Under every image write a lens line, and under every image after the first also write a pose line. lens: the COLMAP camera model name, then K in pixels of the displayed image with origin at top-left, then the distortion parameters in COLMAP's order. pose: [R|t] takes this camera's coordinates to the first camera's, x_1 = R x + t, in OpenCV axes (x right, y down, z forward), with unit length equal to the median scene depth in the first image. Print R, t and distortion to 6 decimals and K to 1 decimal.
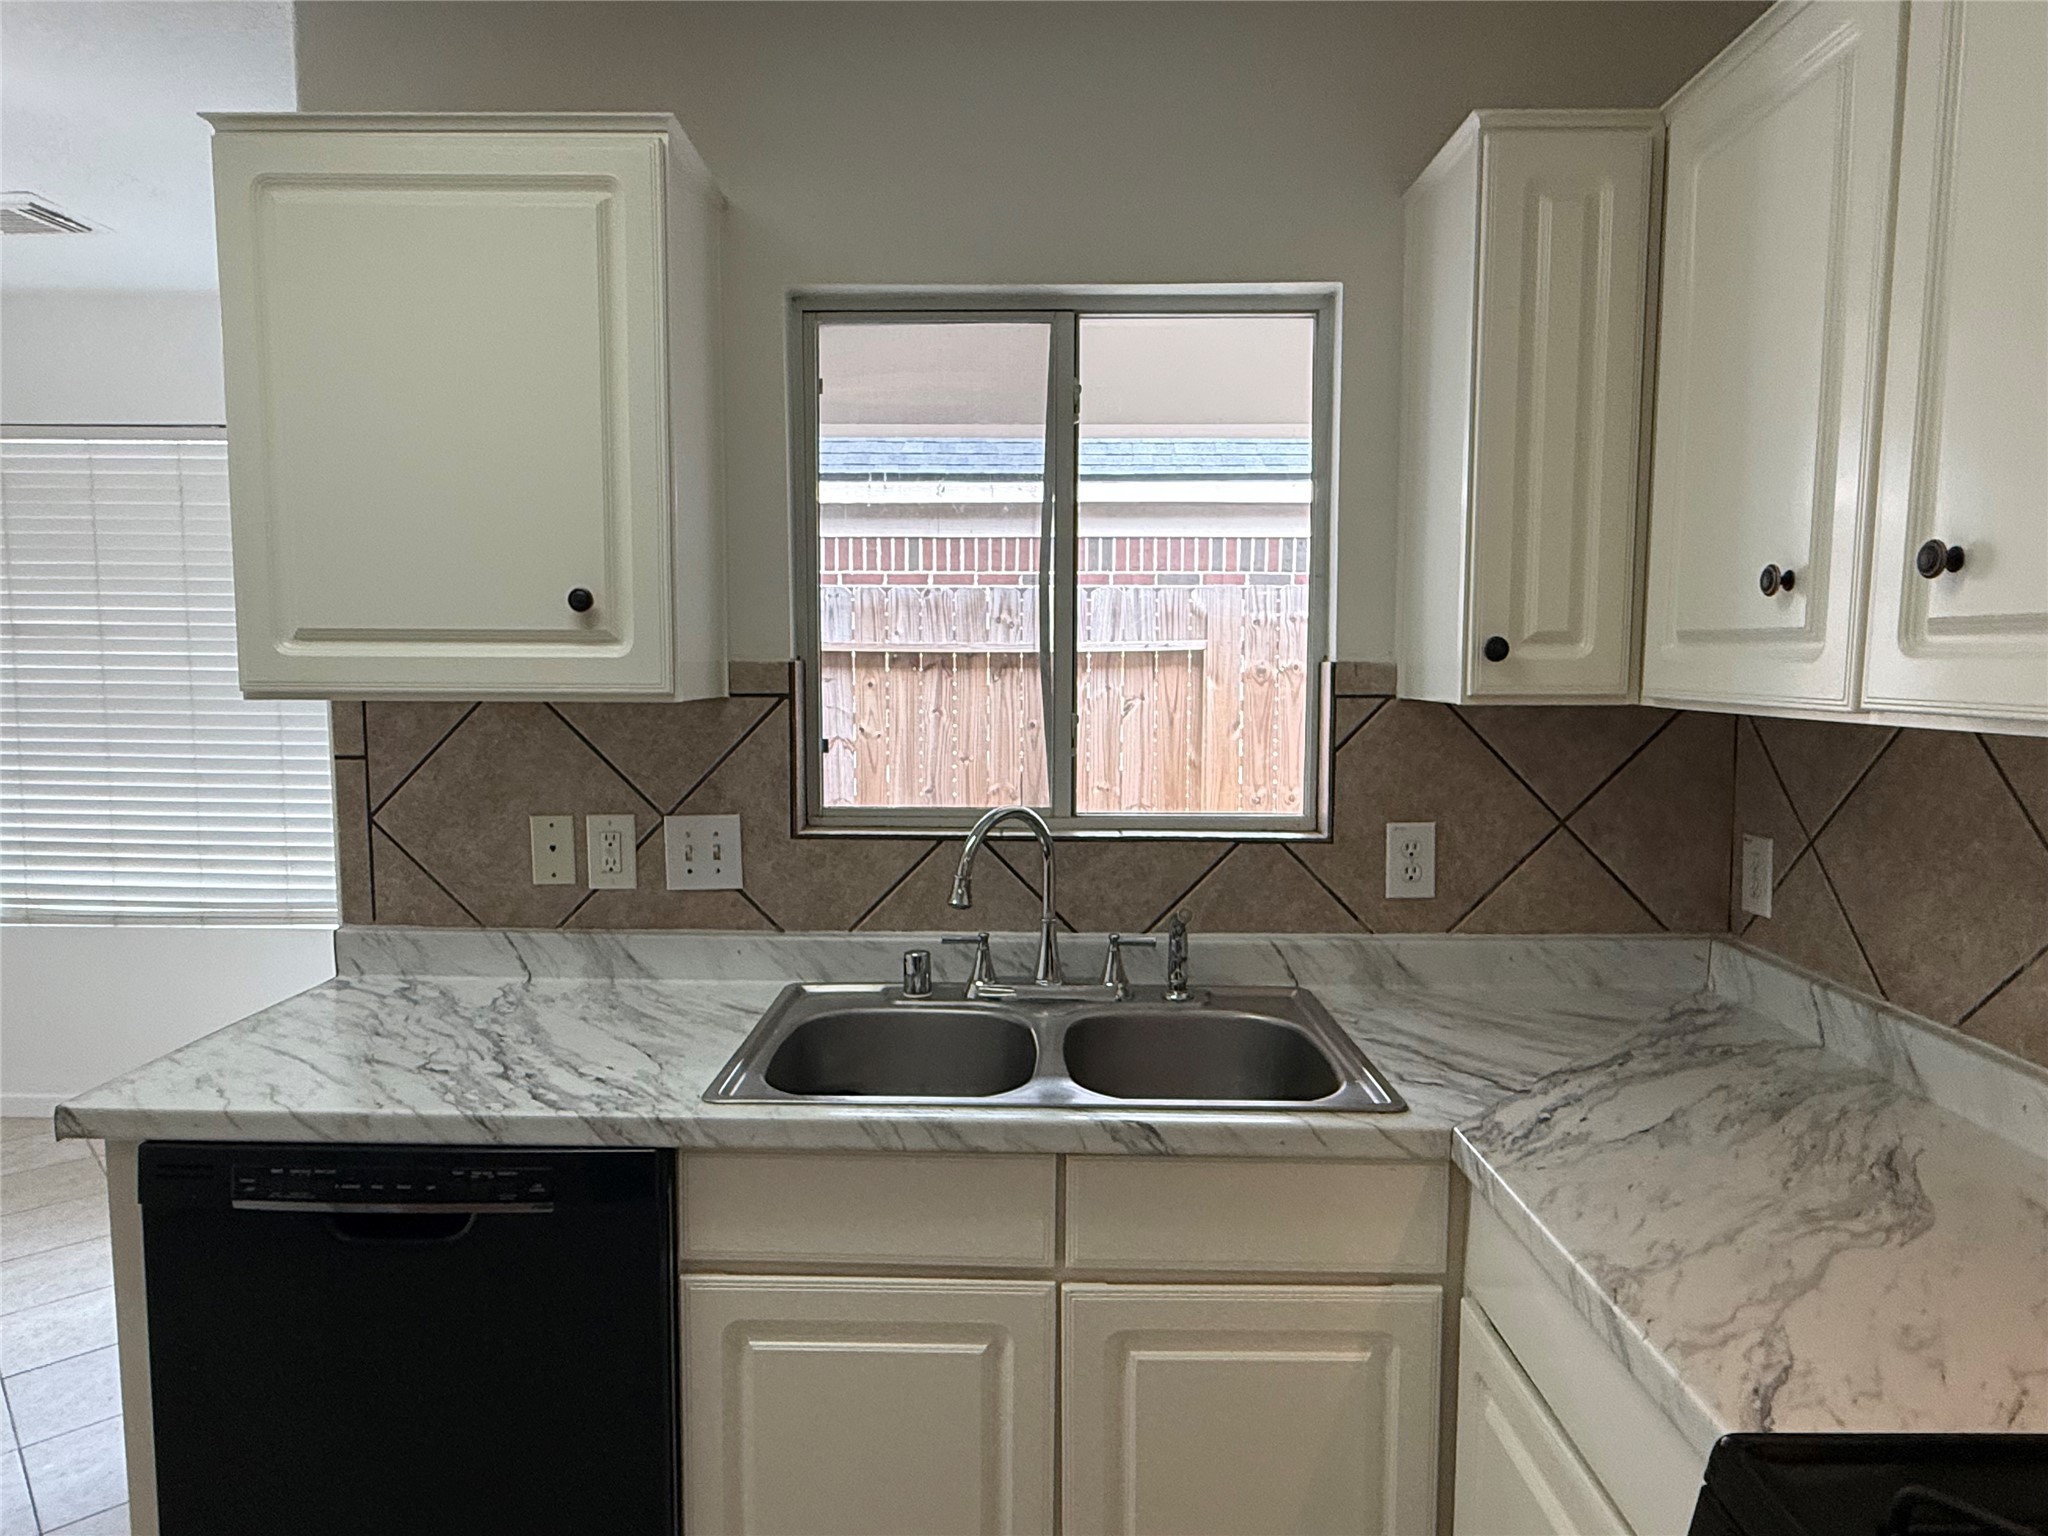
lens RADIAL K [[1251.8, 0, 1019.8], [0, 1251.8, 784.2], [0, 0, 1]] dist [0.004200, 0.000840]
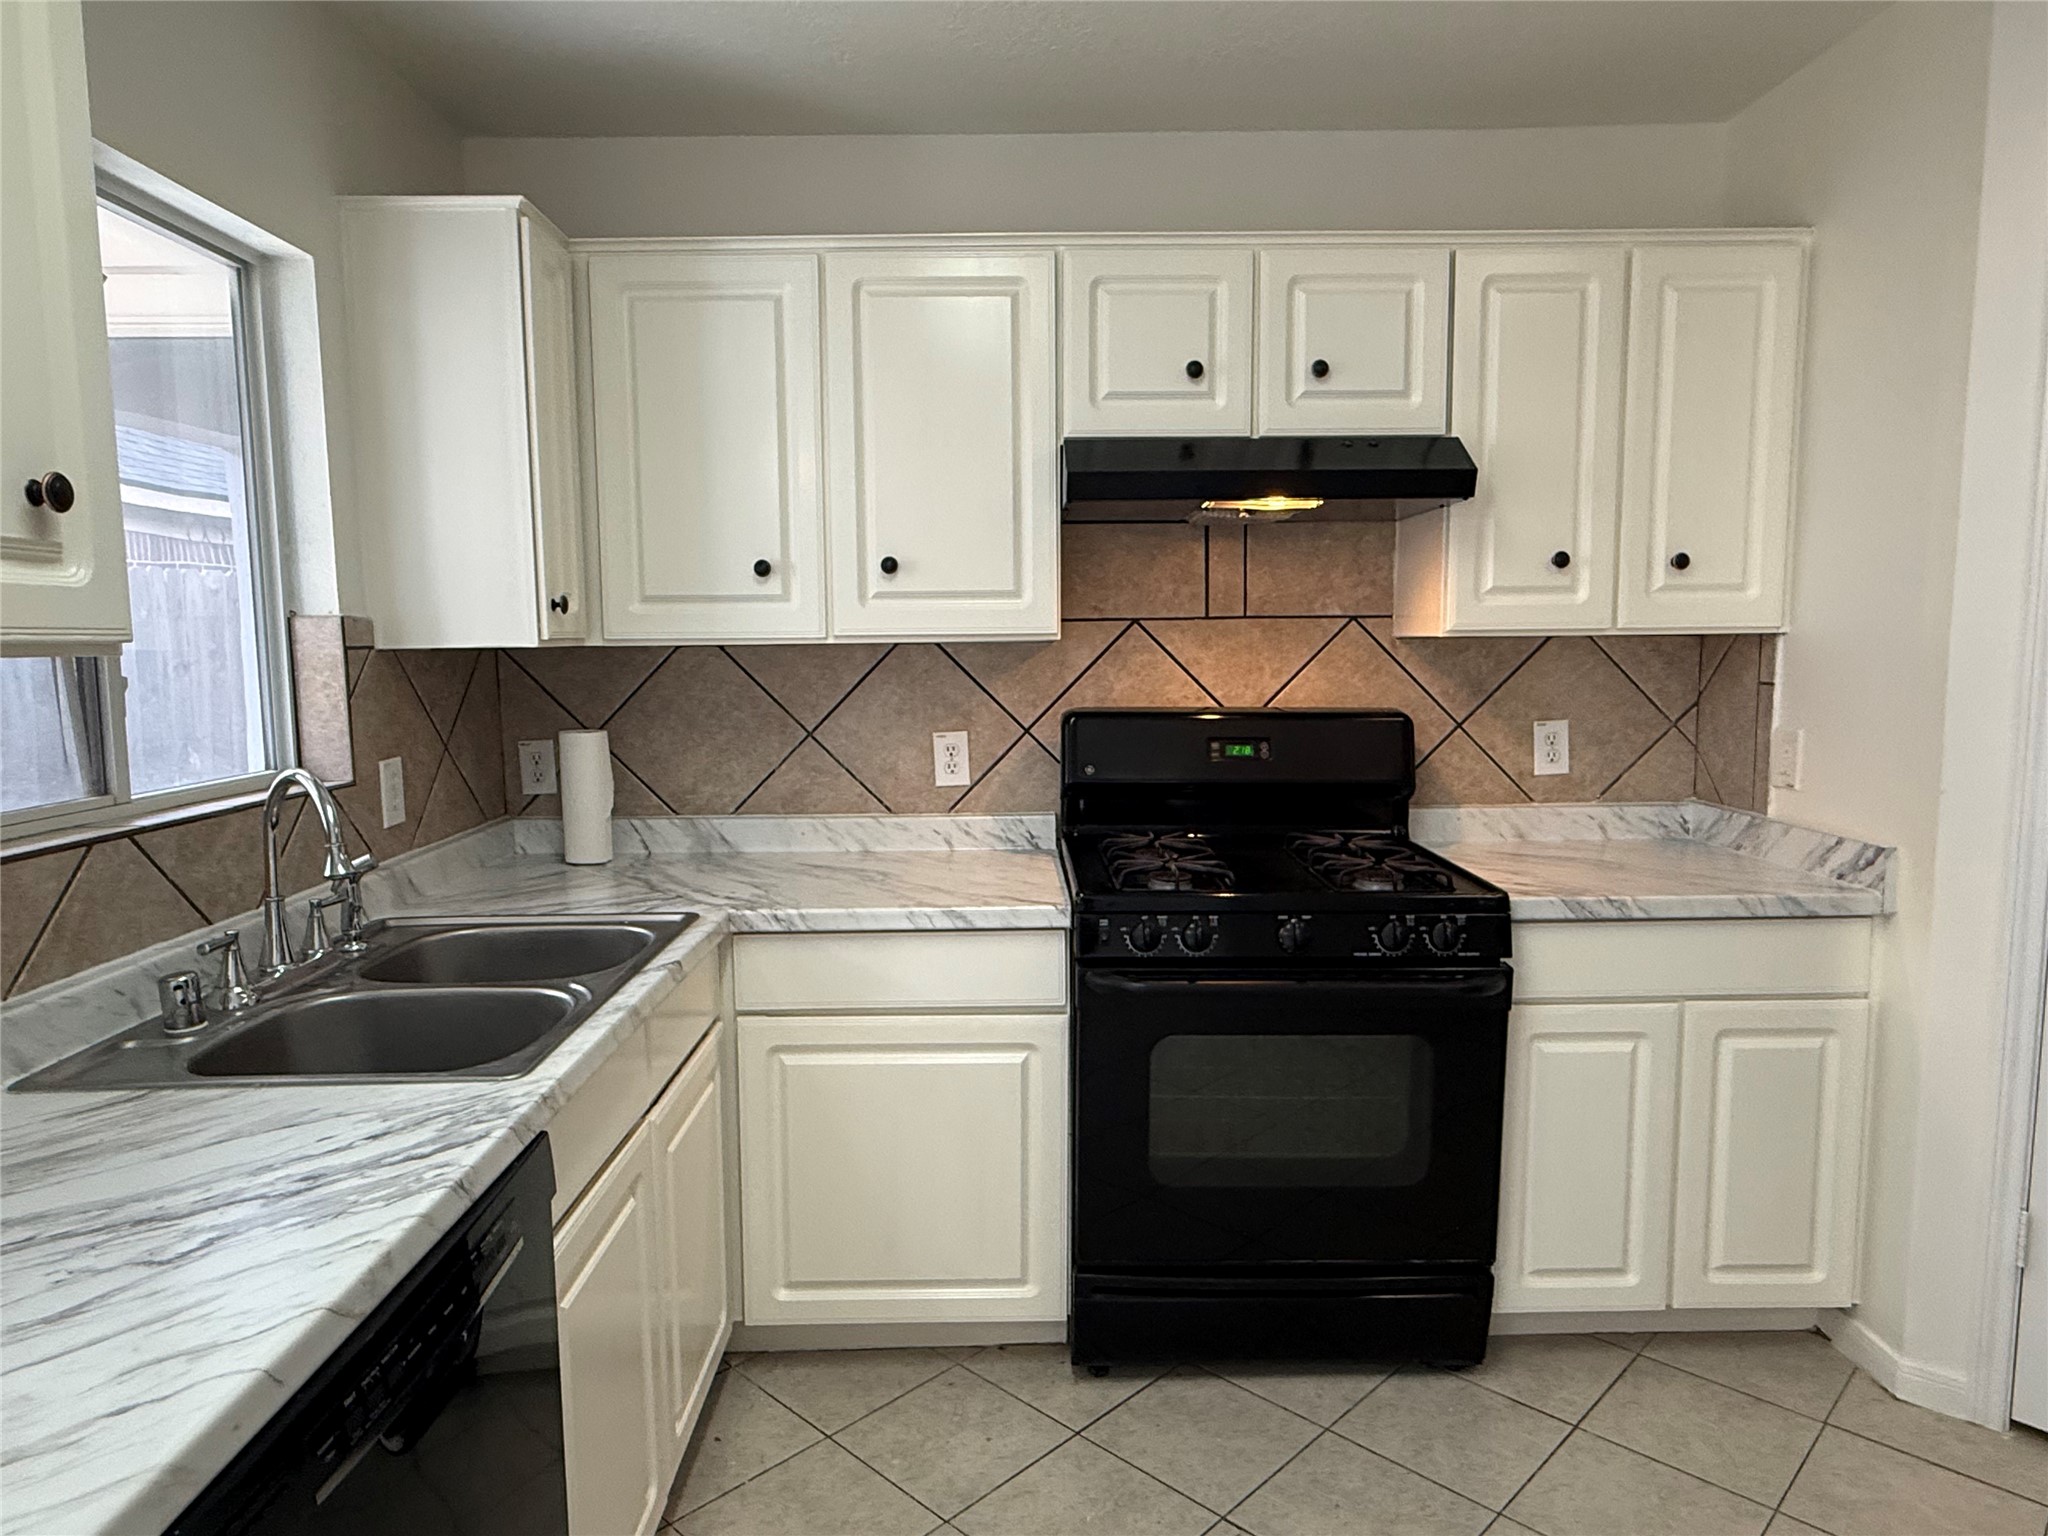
lens RADIAL K [[1251.8, 0, 1021.2], [0, 1251.8, 762.0], [0, 0, 1]] dist [0.004200, 0.000840]
pose [[-0.028753, -0.101771, 0.994392, -1.174426], [0.110889, 0.988339, 0.104358, -0.030119], [-0.993417, 0.113267, -0.017133, 0.639713]]
